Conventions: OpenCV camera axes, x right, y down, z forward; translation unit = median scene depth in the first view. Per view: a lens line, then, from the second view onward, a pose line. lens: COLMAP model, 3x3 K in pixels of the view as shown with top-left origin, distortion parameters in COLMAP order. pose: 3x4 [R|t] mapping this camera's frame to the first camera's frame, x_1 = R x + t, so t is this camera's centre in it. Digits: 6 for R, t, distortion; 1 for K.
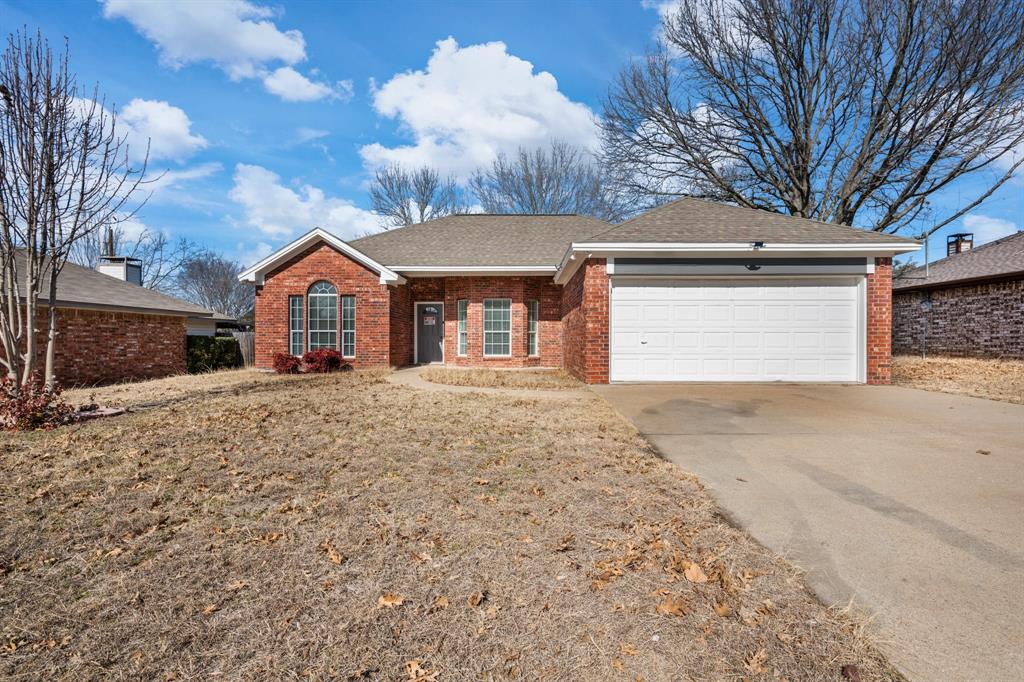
lens RADIAL K [[452.7, 0, 510.4], [0, 452.7, 341.7], [0, 0, 1]] dist [-0.009783, -0.000113]
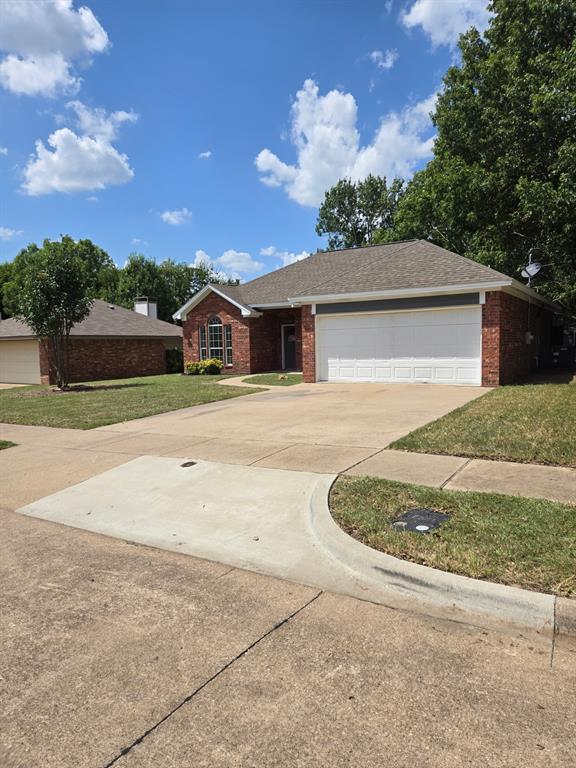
lens RADIAL K [[506.9, 0, 287.6], [0, 506.9, 381.3], [0, 0, 1]] dist [0.040639, -0.000142]
pose [[0.861422, 0.017426, -0.507592, 0.714963], [0.020355, 0.997424, 0.068787, -0.025568], [0.507483, -0.069587, 0.858848, -0.415385]]
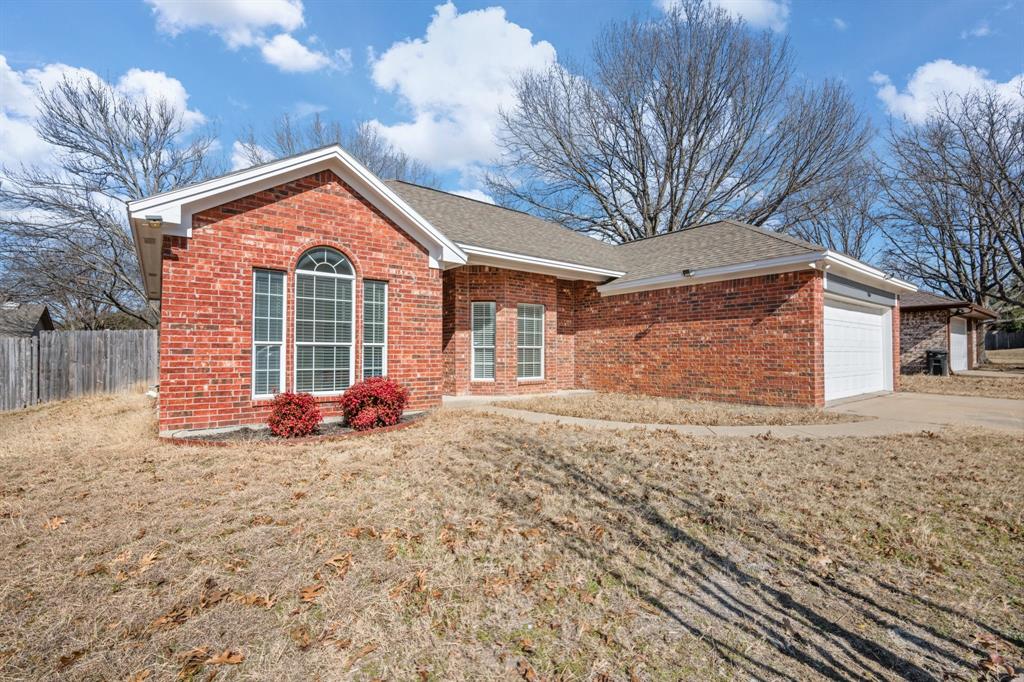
lens RADIAL K [[452.7, 0, 509.0], [0, 452.7, 344.7], [0, 0, 1]] dist [-0.009783, -0.000113]
pose [[0.773640, 0.012138, 0.633509, -0.585444], [0.001444, 0.999780, -0.020918, -0.011101], [-0.633624, 0.017098, 0.773452, 0.467797]]
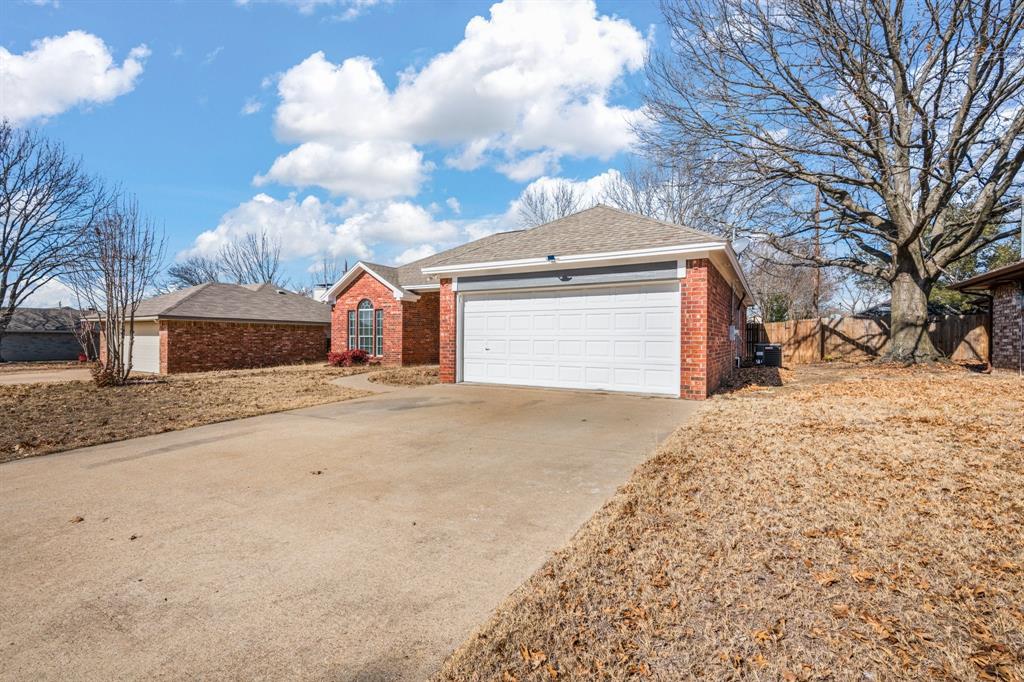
lens RADIAL K [[452.7, 0, 514.1], [0, 452.7, 341.5], [0, 0, 1]] dist [-0.009783, -0.000113]
pose [[0.881566, 0.007225, -0.472006, 0.620426], [-0.007684, 0.999970, 0.000953, -0.012853], [0.471998, 0.002787, 0.881595, 0.015377]]
